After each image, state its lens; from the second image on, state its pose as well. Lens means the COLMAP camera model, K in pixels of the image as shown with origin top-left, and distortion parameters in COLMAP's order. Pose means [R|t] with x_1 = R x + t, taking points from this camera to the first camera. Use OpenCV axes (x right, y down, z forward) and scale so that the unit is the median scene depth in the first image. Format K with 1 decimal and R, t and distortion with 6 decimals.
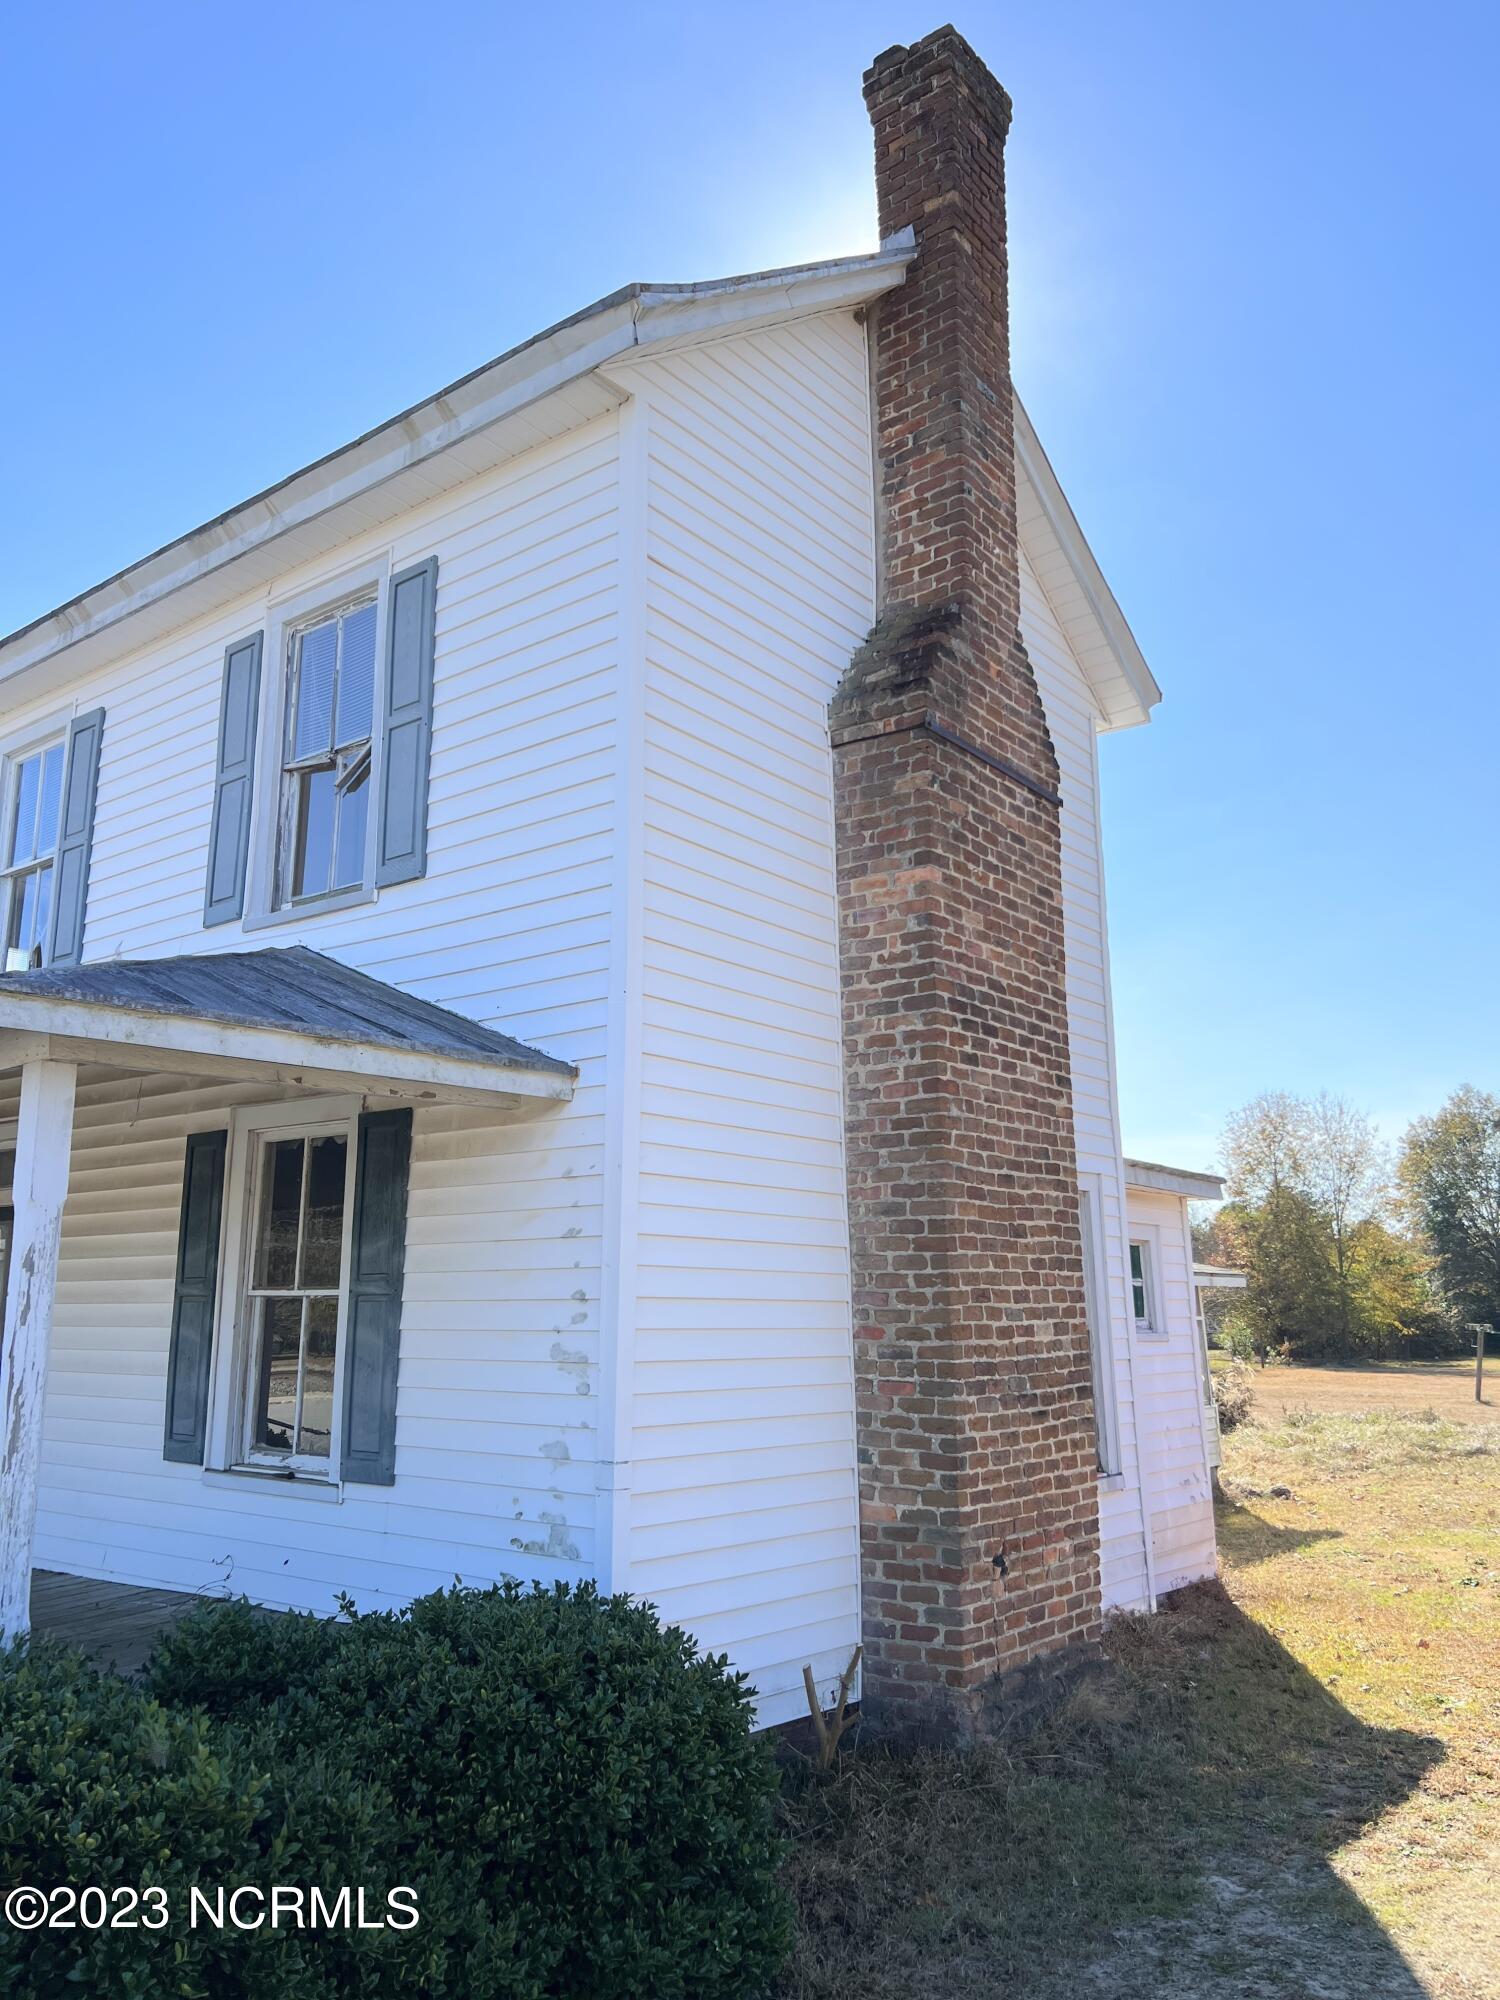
lens RADIAL K [[1502.8, 0, 688.1], [0, 1502.8, 1020.2], [0, 0, 1]] dist [0.123755, -0.190487]
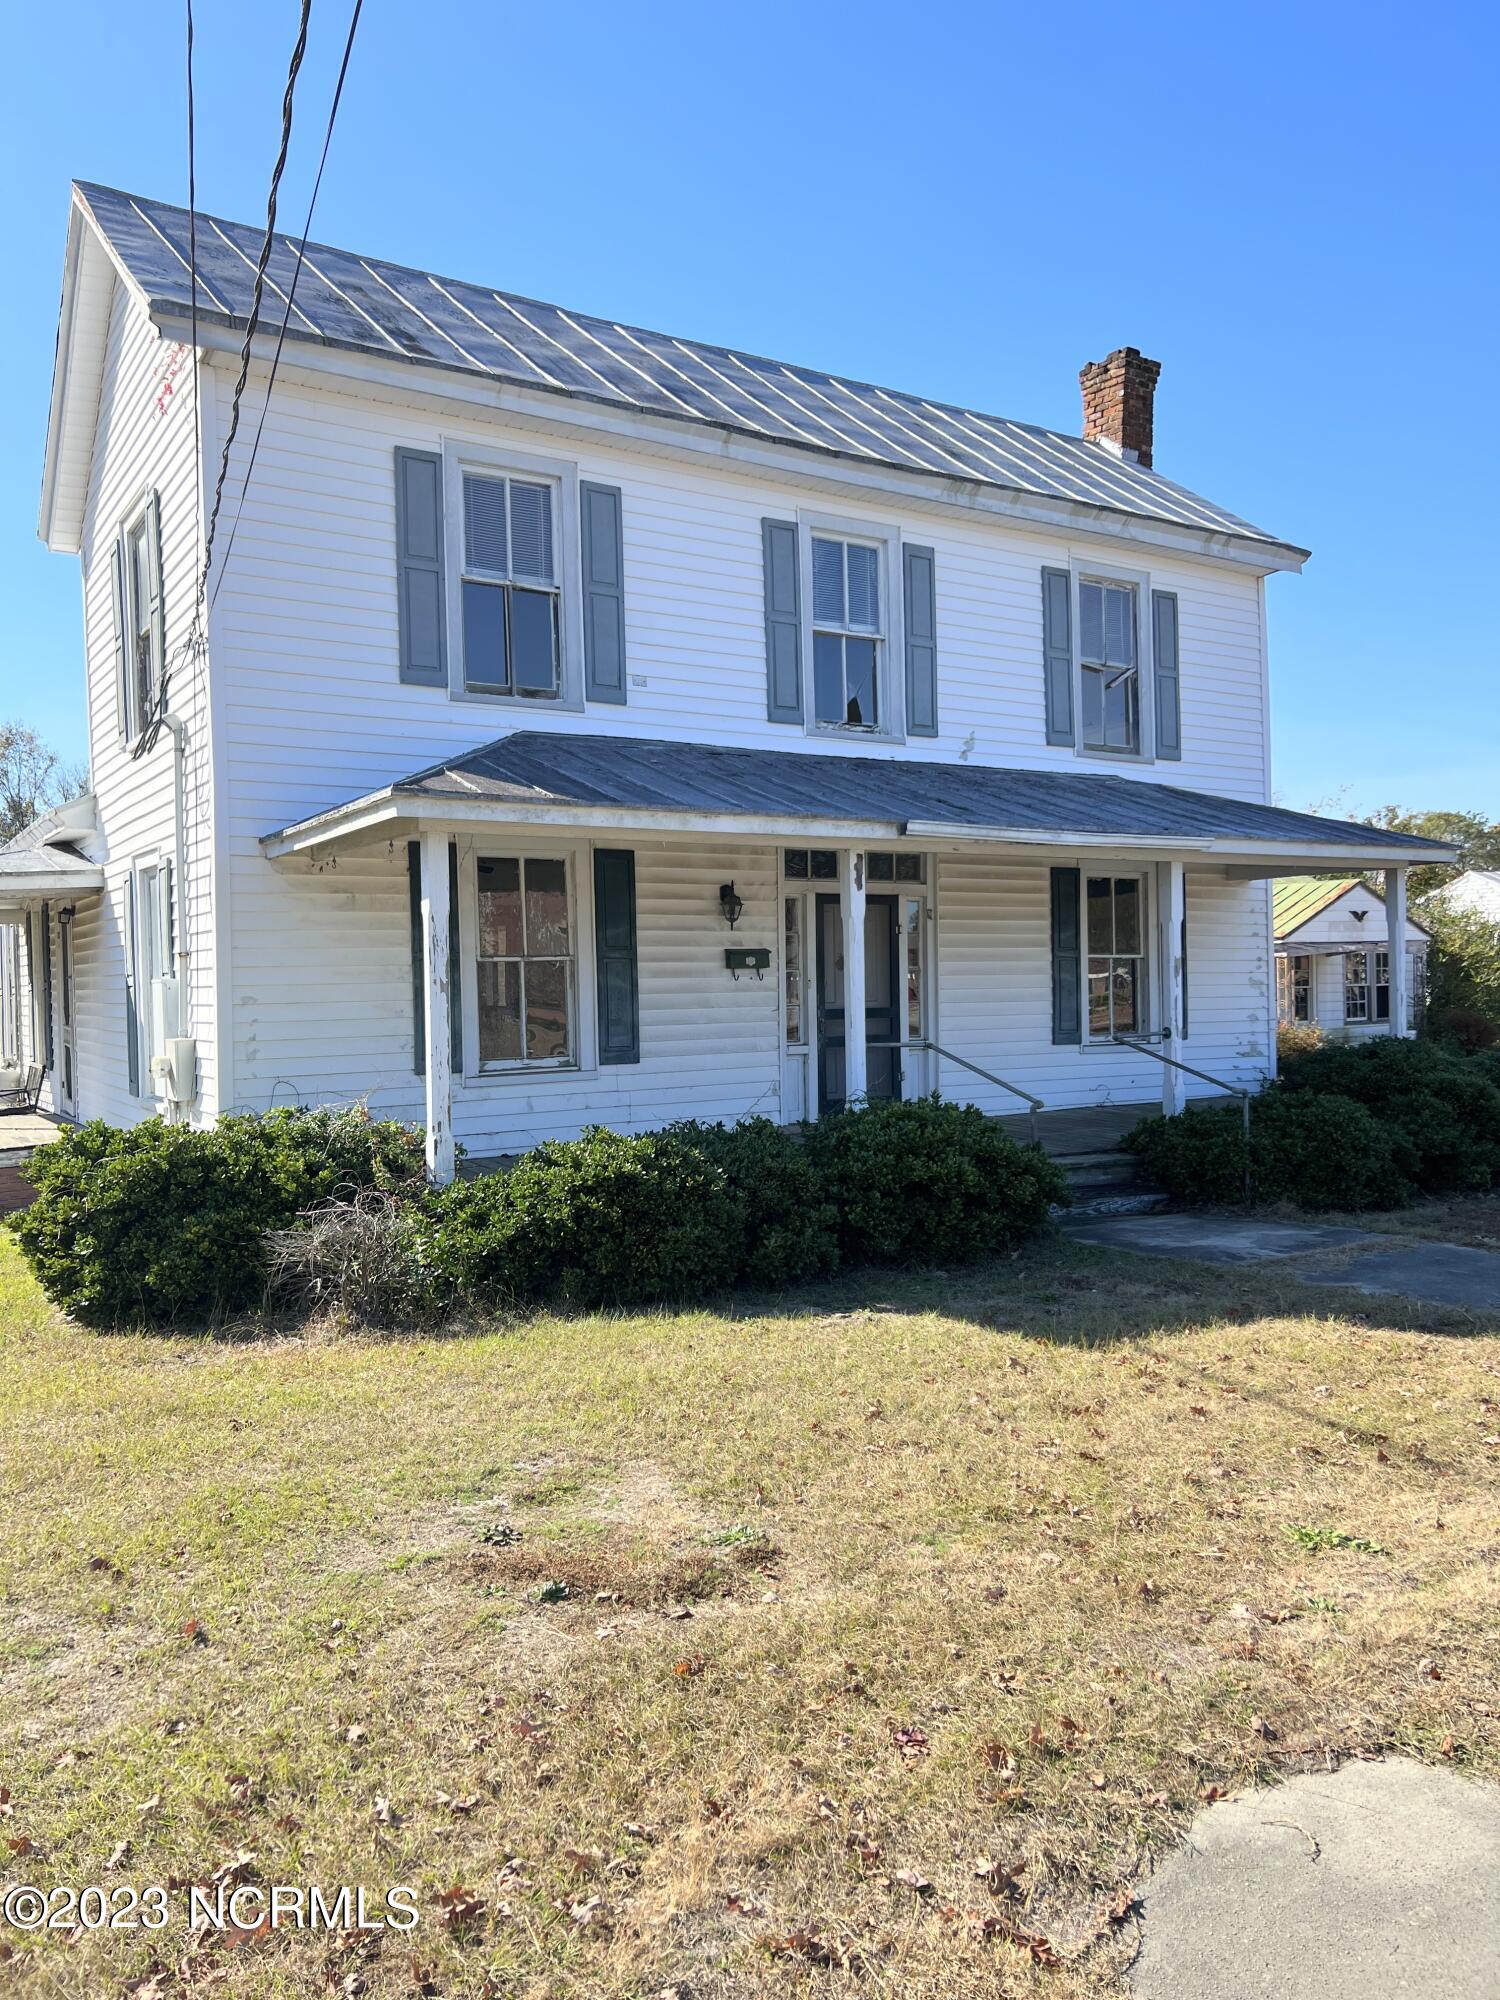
lens RADIAL K [[1515.2, 0, 750.0], [0, 1515.2, 1000.0], [0, 0, 1]] dist [0.094604, -0.197166]
pose [[0.310605, -0.017613, 0.950376, -2.334774], [-0.167040, 0.983258, 0.072815, 0.172968], [-0.935747, -0.181367, 0.302462, 0.846196]]
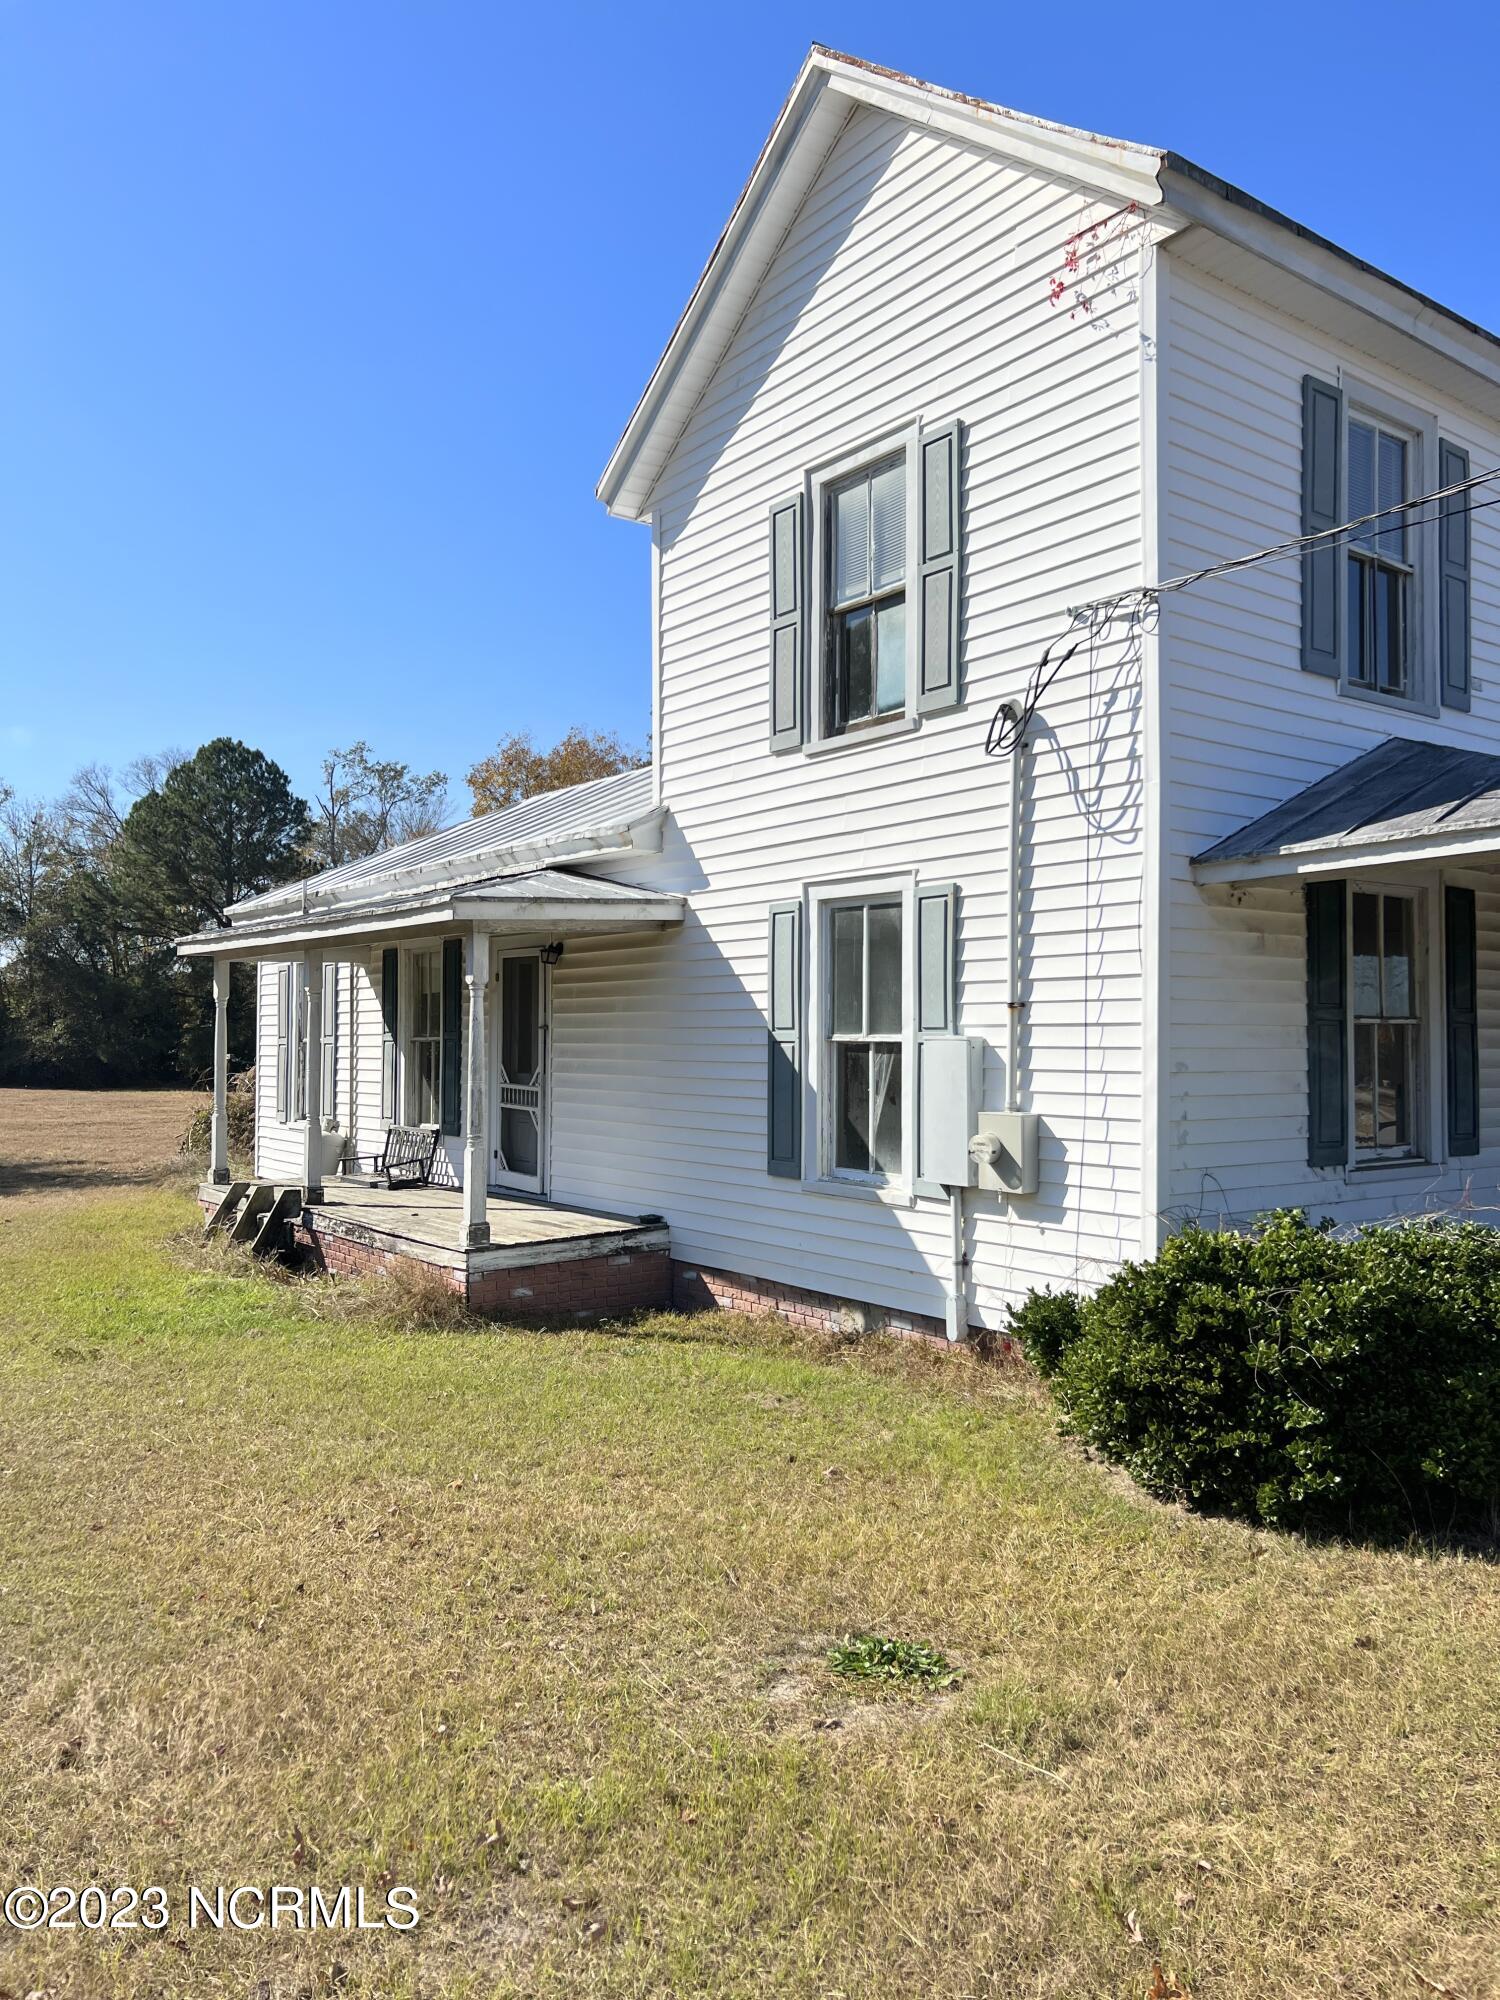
lens RADIAL K [[1515.2, 0, 750.0], [0, 1515.2, 1000.0], [0, 0, 1]] dist [0.094604, -0.197166]
pose [[0.236628, 0.030466, 0.971122, -2.261910], [-0.194970, 0.980666, 0.016742, 0.347020], [-0.951837, -0.193301, 0.237993, 1.742956]]
